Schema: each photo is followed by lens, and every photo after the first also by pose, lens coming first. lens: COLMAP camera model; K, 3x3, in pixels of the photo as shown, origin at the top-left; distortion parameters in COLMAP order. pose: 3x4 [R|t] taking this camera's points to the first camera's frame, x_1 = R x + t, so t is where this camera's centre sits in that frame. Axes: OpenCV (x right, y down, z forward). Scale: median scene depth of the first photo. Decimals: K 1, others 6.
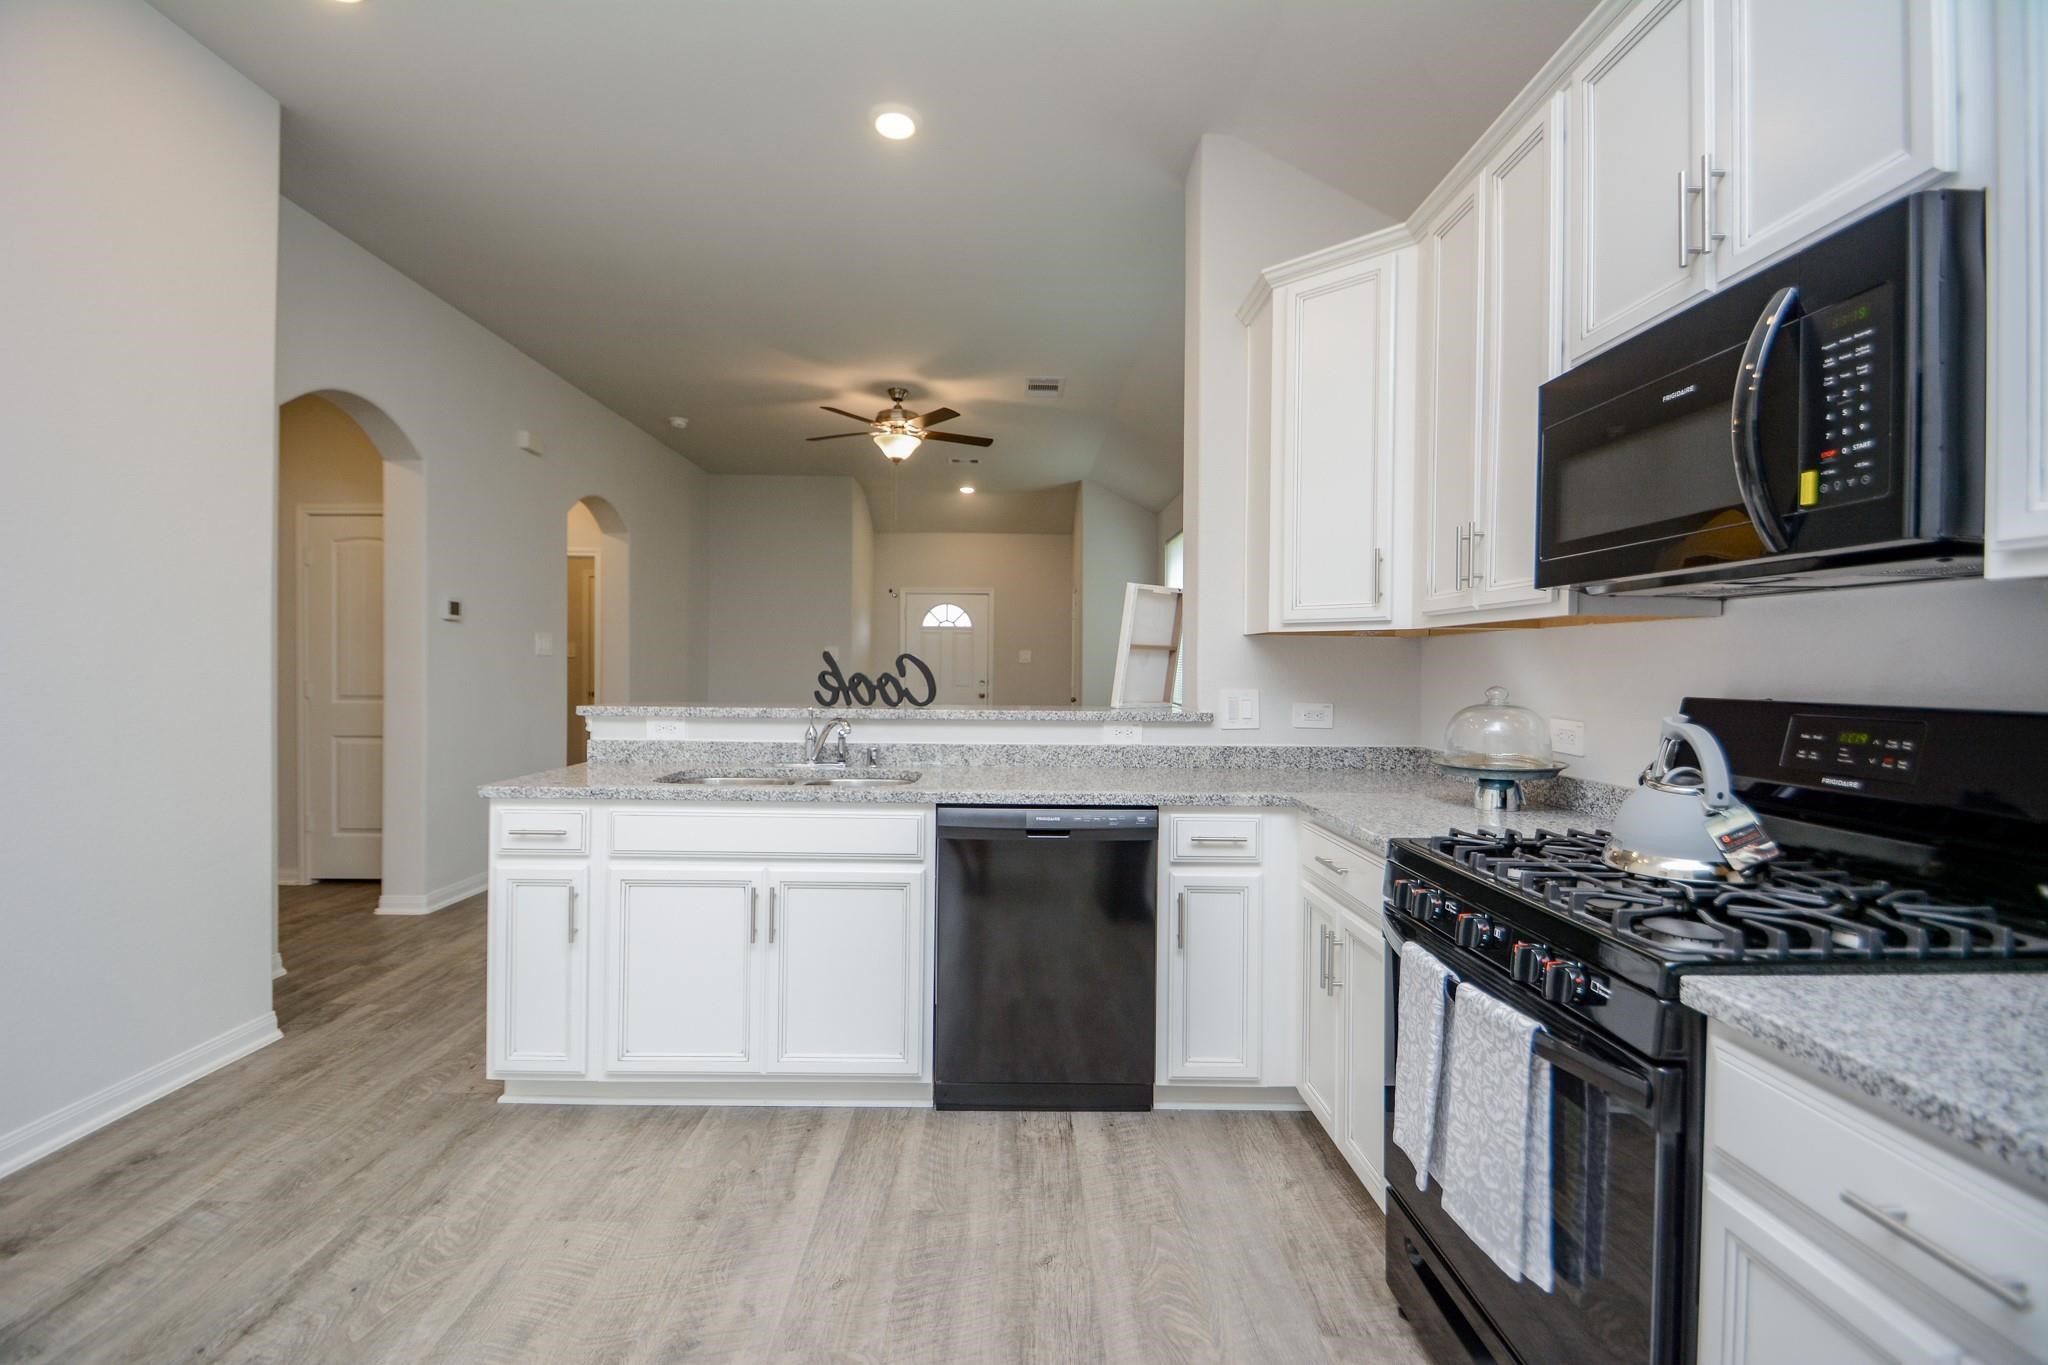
lens RADIAL K [[894.6, 0, 1010.7], [0, 894.6, 674.7], [0, 0, 1]] dist [0.014475, -0.017132]
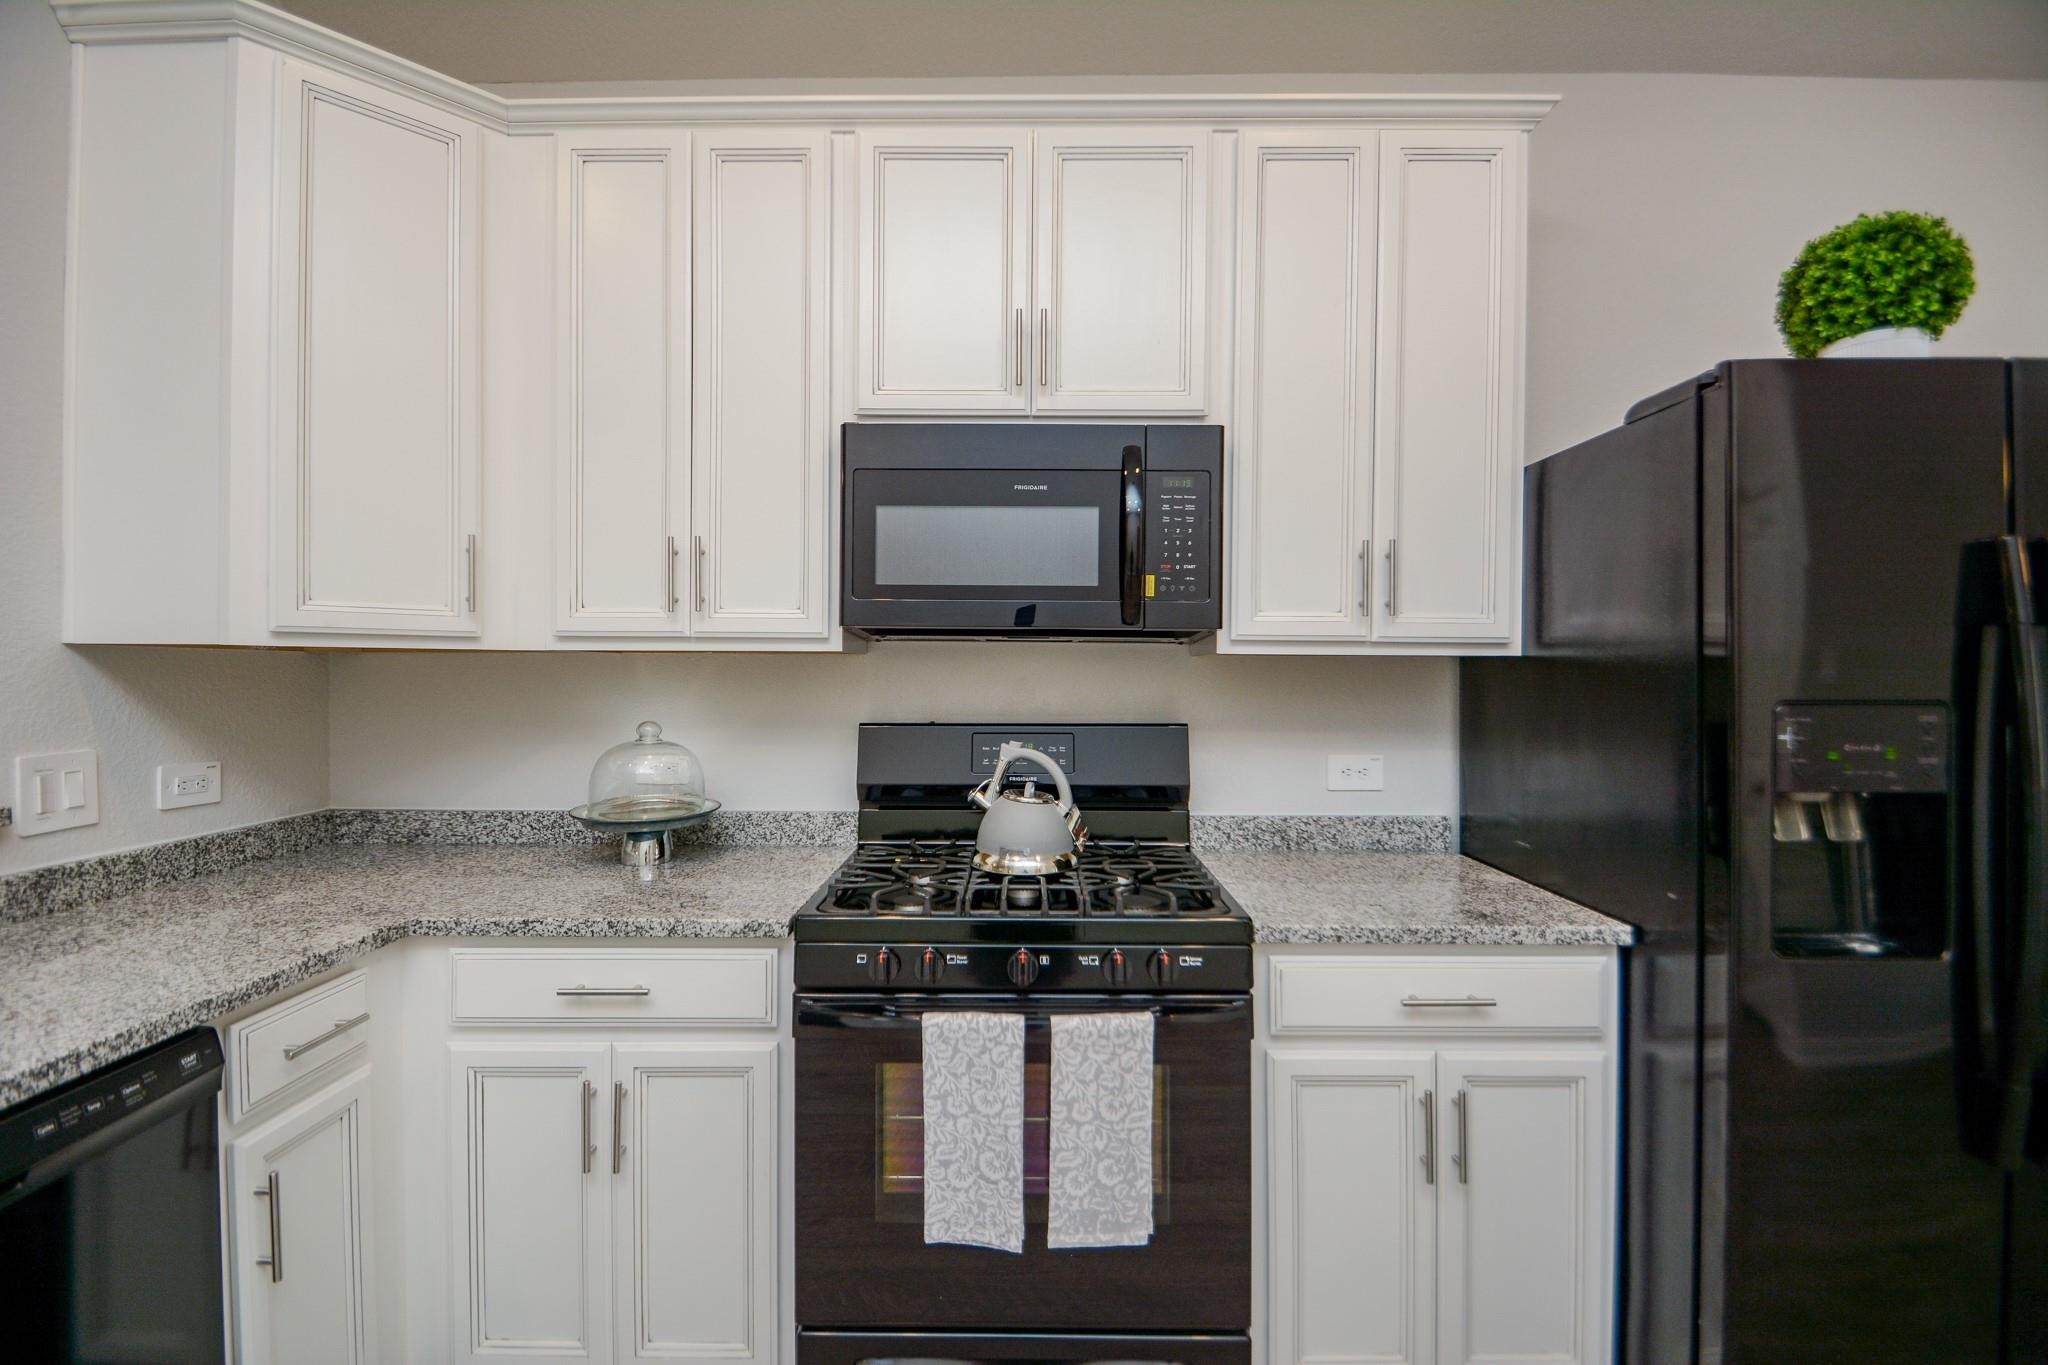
lens RADIAL K [[894.6, 0, 1010.7], [0, 894.6, 674.7], [0, 0, 1]] dist [0.014475, -0.017132]
pose [[0.018068, -0.012336, 0.999761, -0.282075], [0.006742, 0.999903, 0.012216, -0.035606], [-0.999814, 0.006520, 0.018150, 0.547853]]
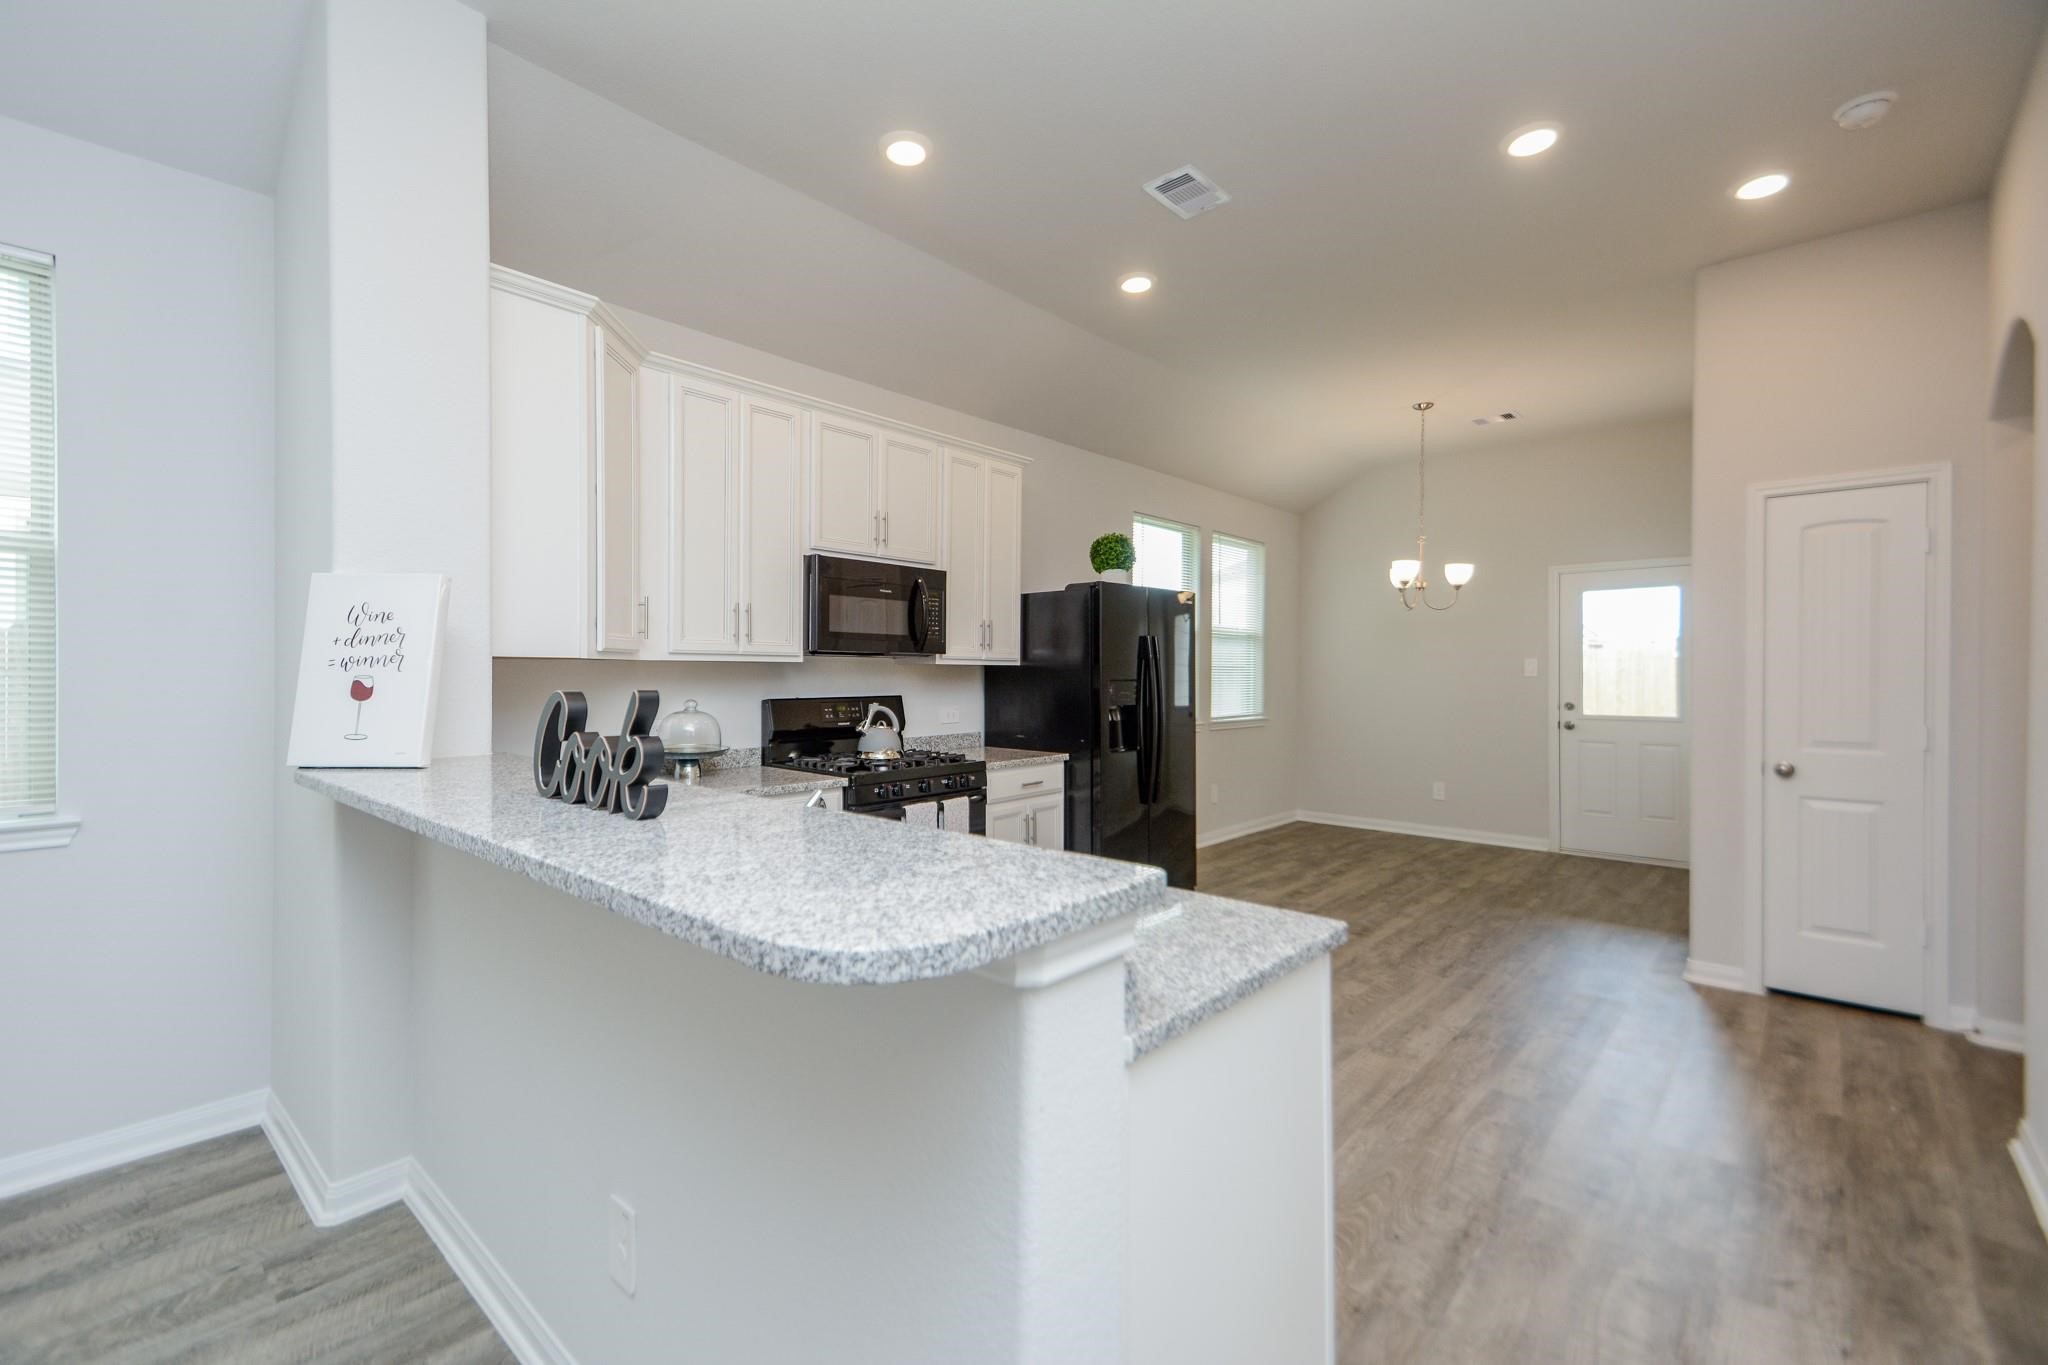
lens RADIAL K [[880.6, 0, 1010.6], [0, 880.6, 677.3], [0, 0, 1]] dist [0.041203, -0.011568]
pose [[-0.740228, -0.014286, 0.672204, -0.791174], [-0.001704, 0.999811, 0.019371, -0.049745], [-0.672354, 0.013194, -0.740113, 1.533388]]
